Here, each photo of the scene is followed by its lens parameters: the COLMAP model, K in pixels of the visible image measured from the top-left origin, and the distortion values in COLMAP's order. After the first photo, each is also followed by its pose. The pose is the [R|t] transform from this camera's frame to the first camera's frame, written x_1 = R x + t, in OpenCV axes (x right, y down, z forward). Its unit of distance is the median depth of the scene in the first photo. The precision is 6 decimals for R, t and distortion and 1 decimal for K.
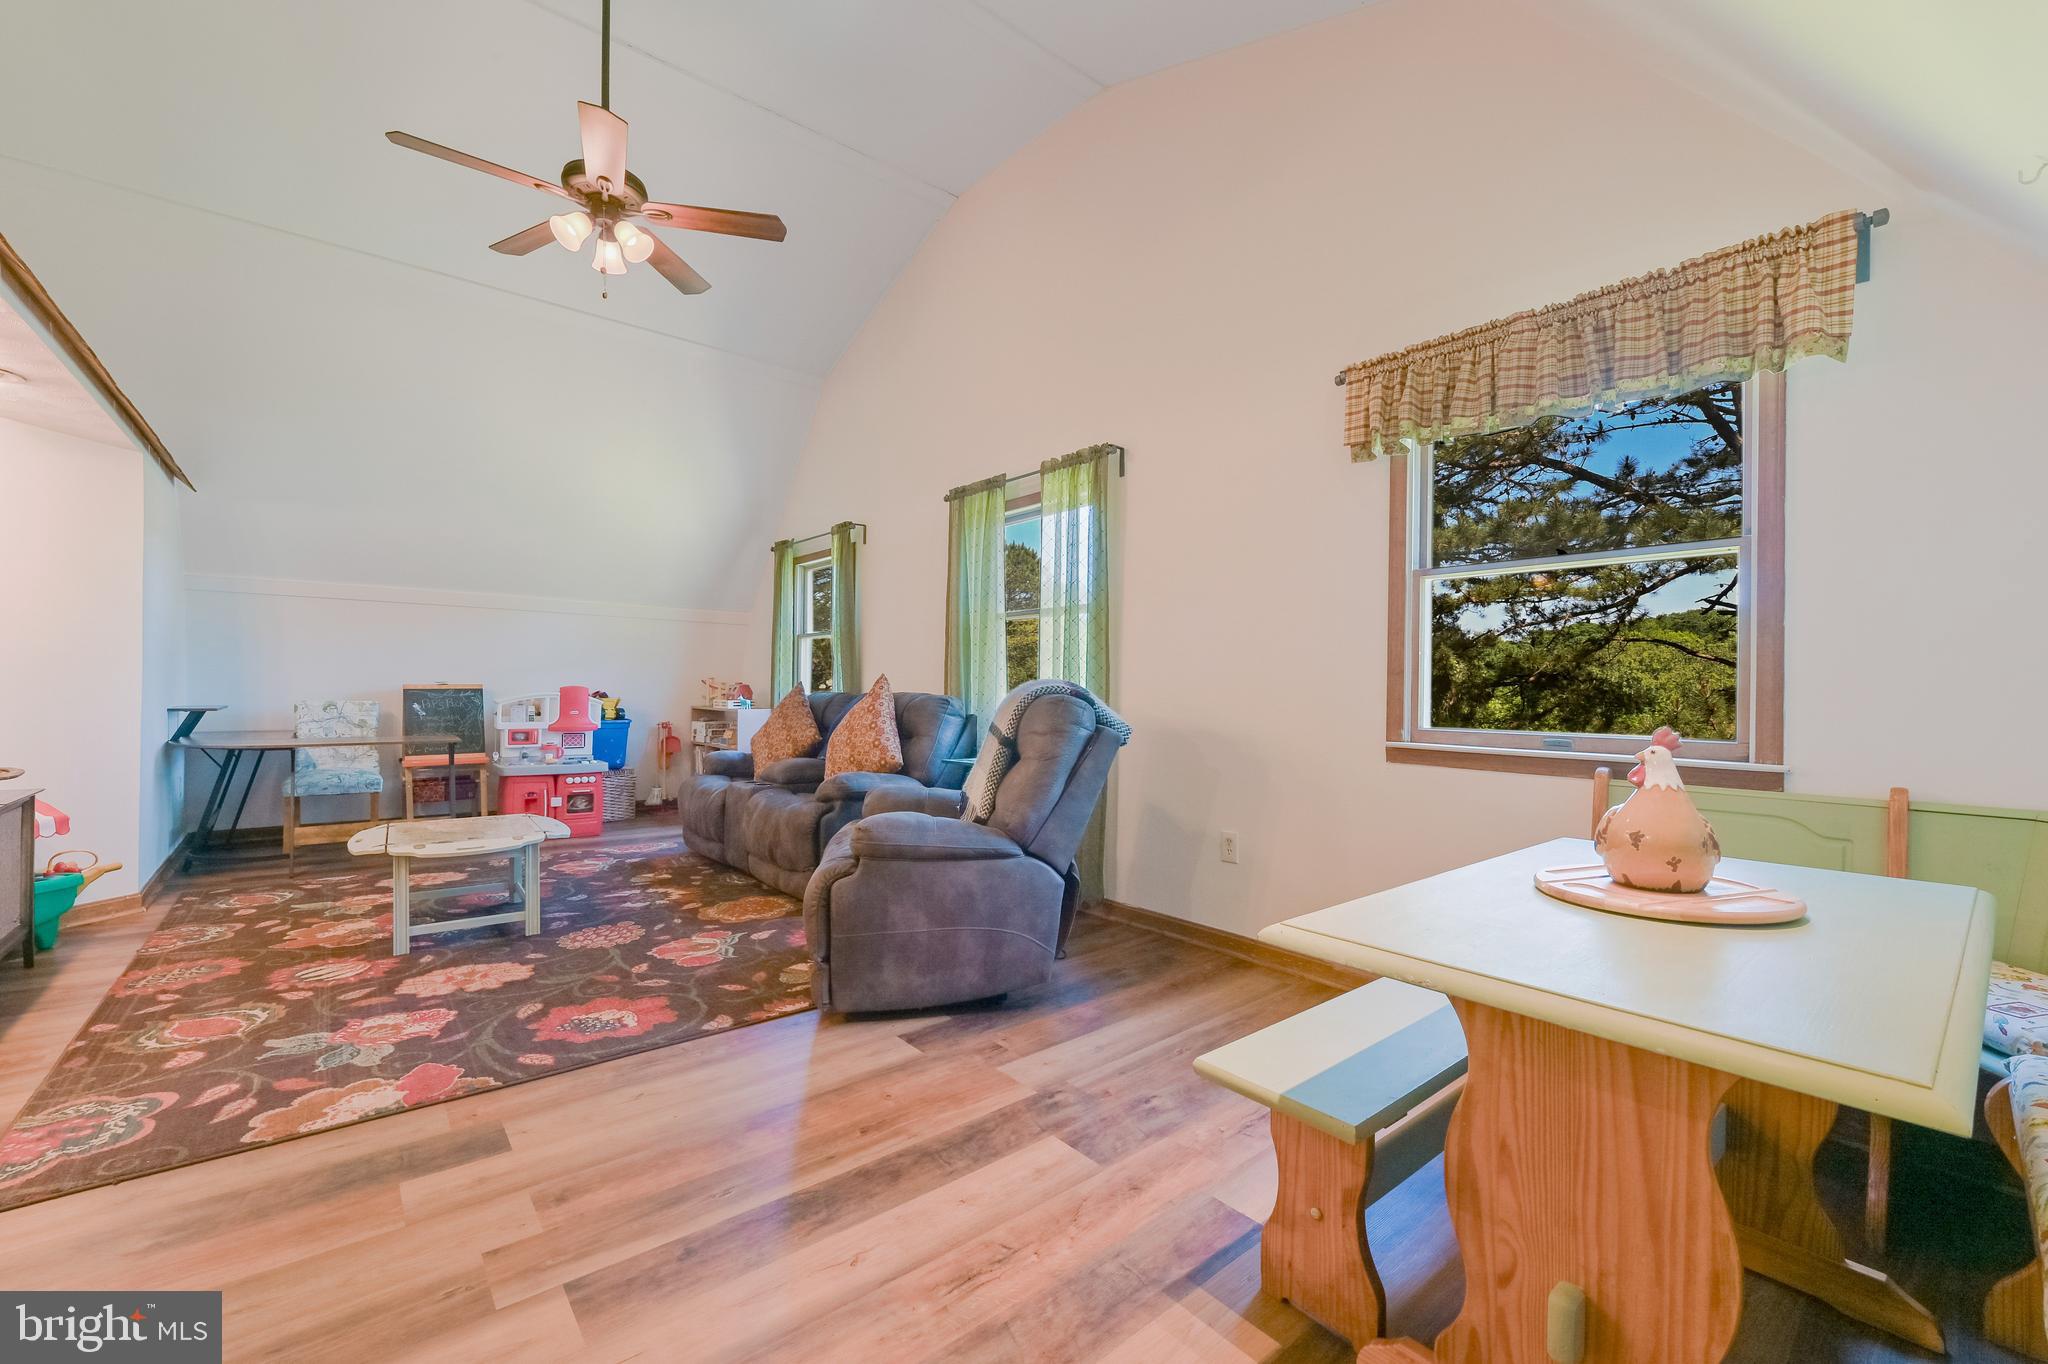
lens RADIAL K [[827.8, 0, 1023.3], [0, 827.8, 693.8], [0, 0, 1]] dist [-0.012675, -0.000537]
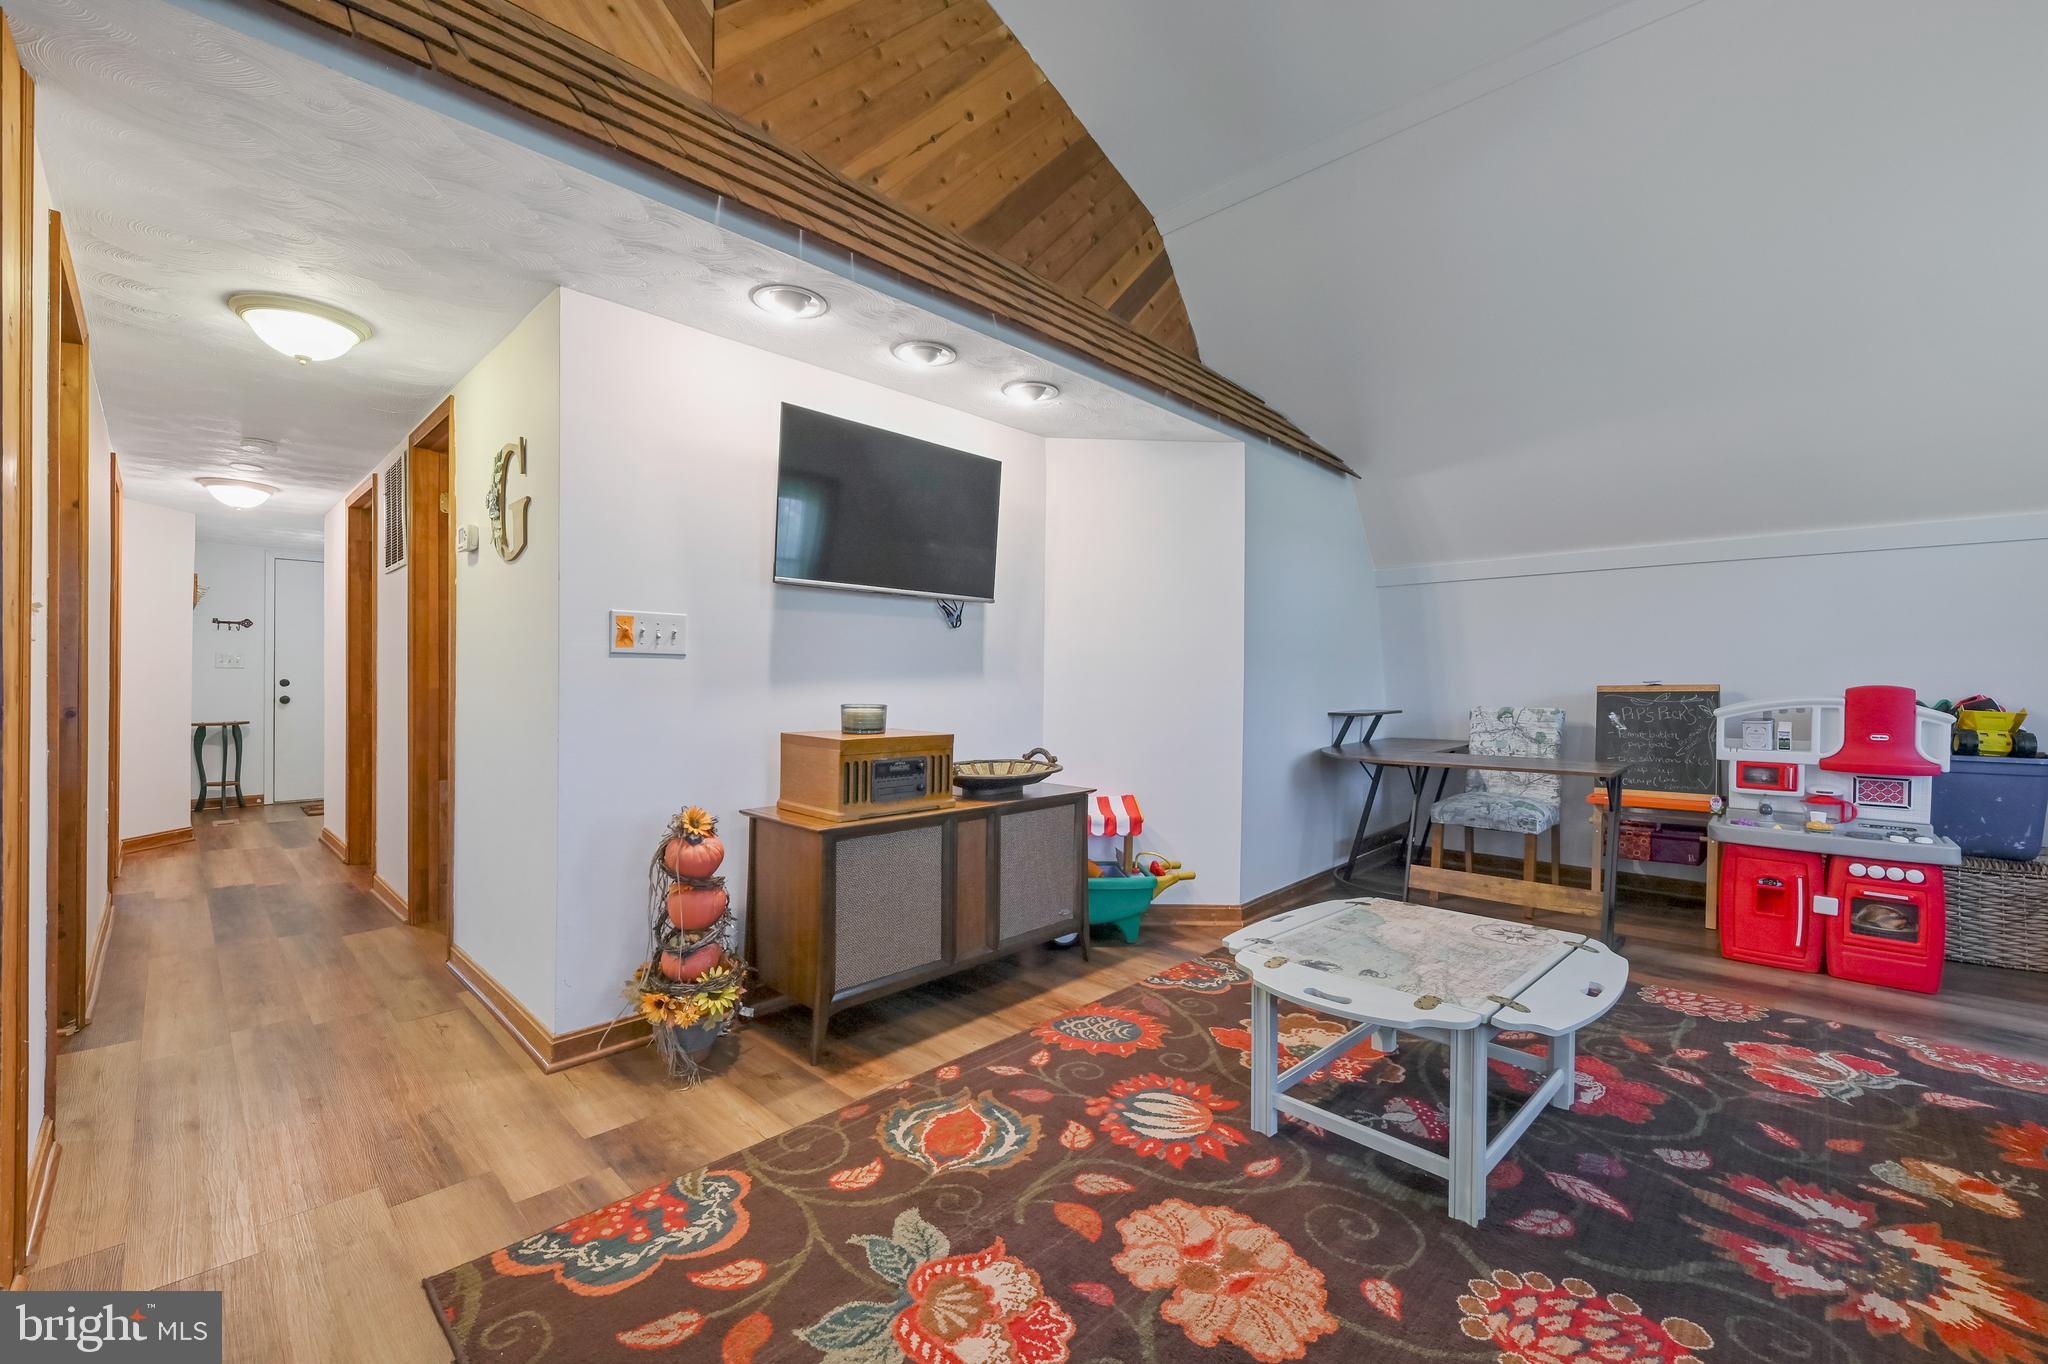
lens RADIAL K [[827.8, 0, 1025.7], [0, 827.8, 688.3], [0, 0, 1]] dist [-0.012675, -0.000537]
pose [[0.106186, -0.005126, -0.994333, -0.182102], [-0.006381, 0.999963, -0.005837, -0.003113], [0.994326, 0.006965, 0.106149, 0.792189]]
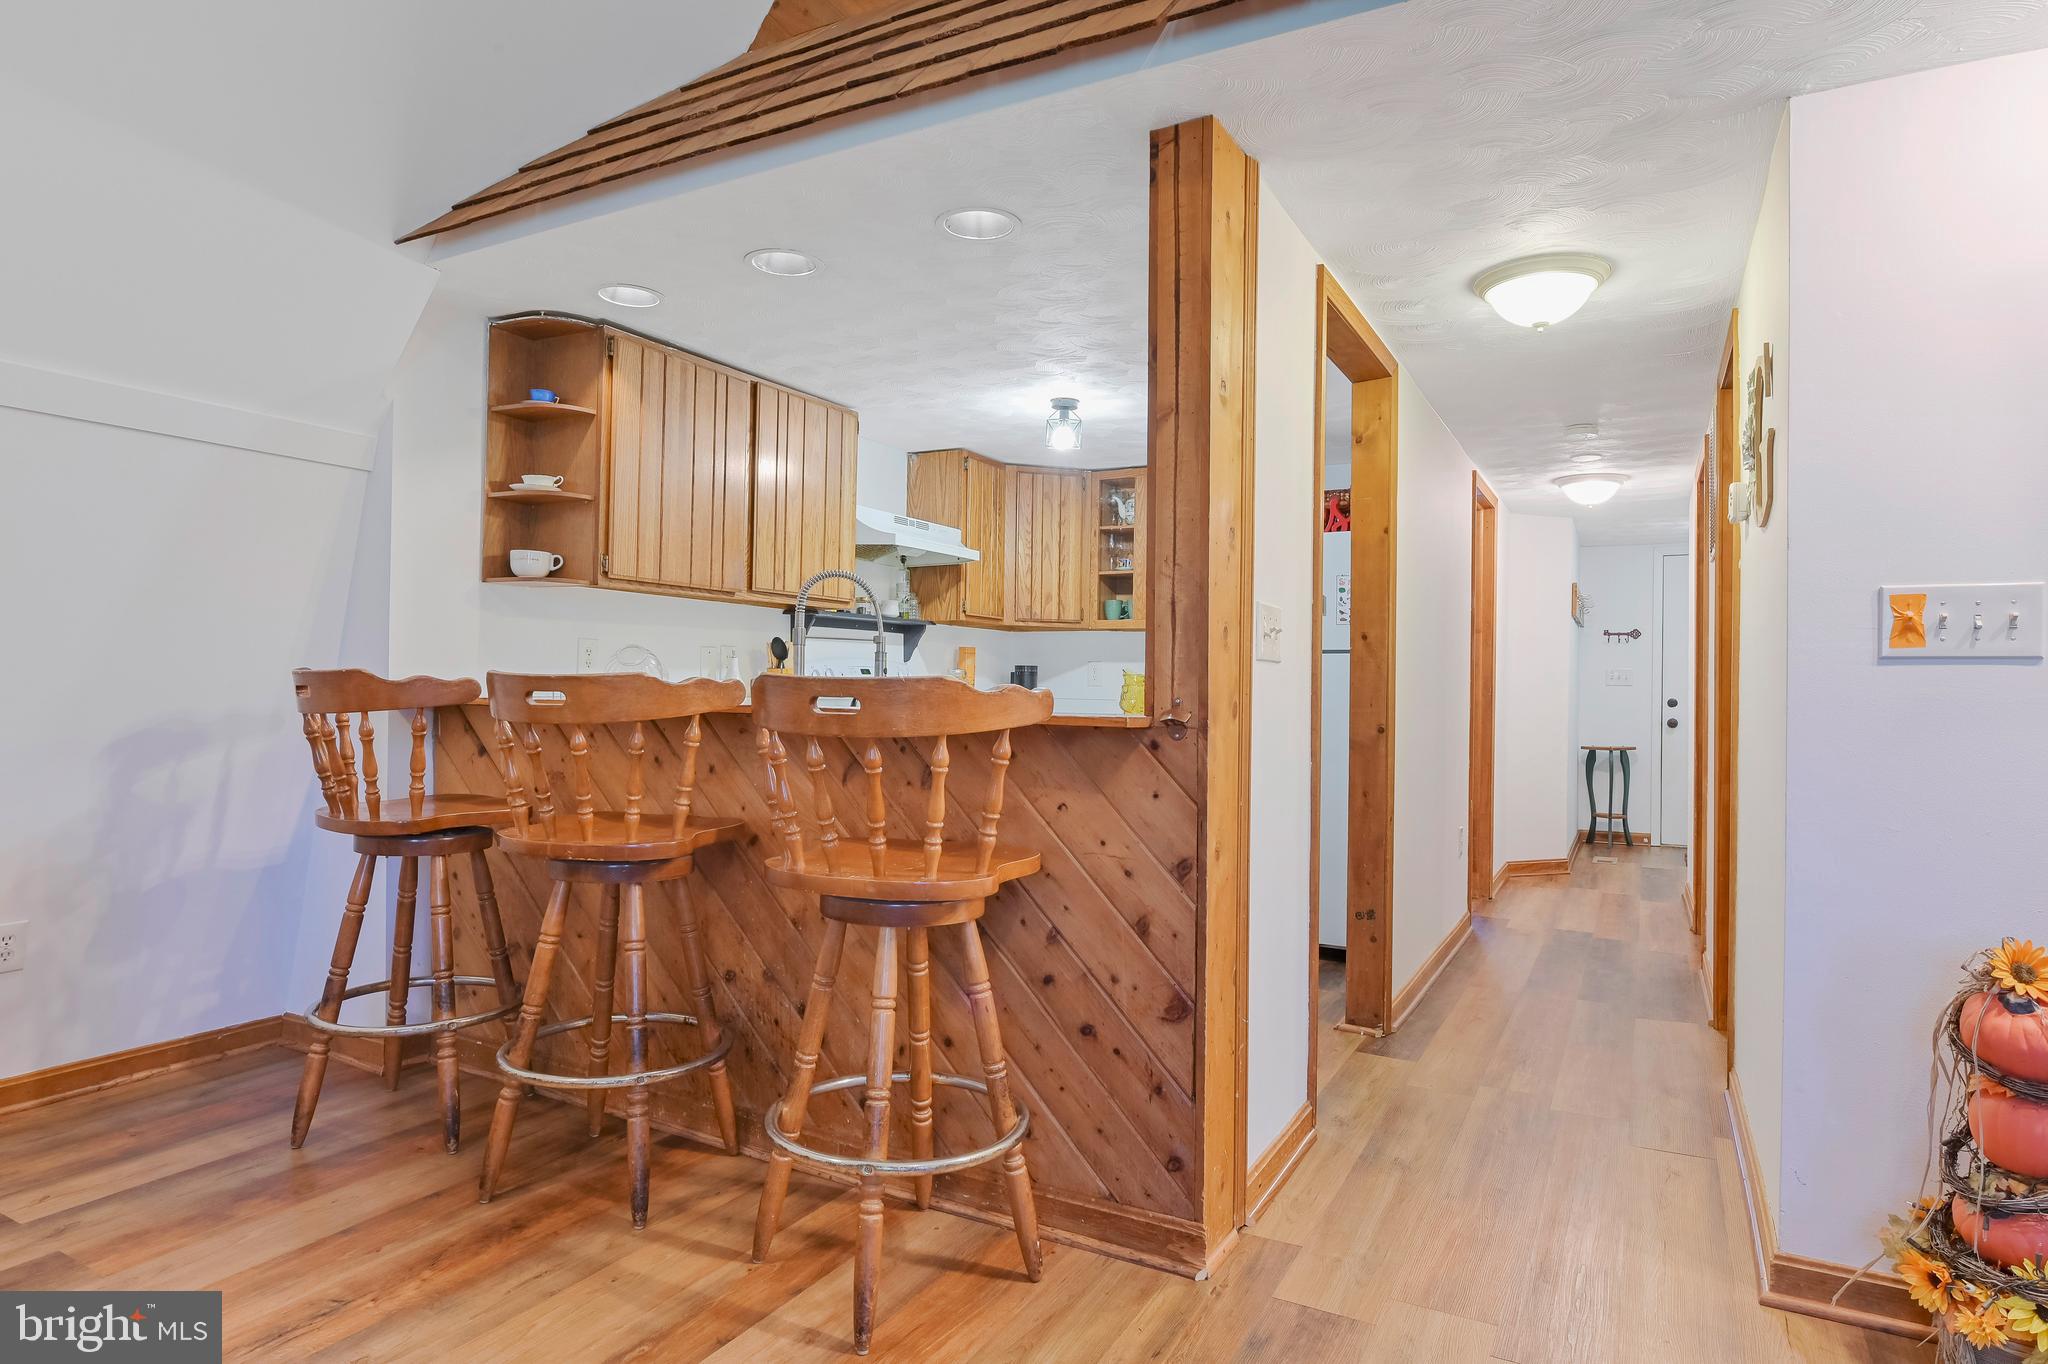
lens RADIAL K [[1140.4, 0, 1018.6], [0, 1140.4, 680.7], [0, 0, 1]] dist [-0.015781, 0.000765]
pose [[-0.931734, -0.027017, -0.362134, -0.304962], [-0.025334, 0.999635, -0.009395, -0.006948], [0.362256, 0.000421, -0.932079, 0.903501]]
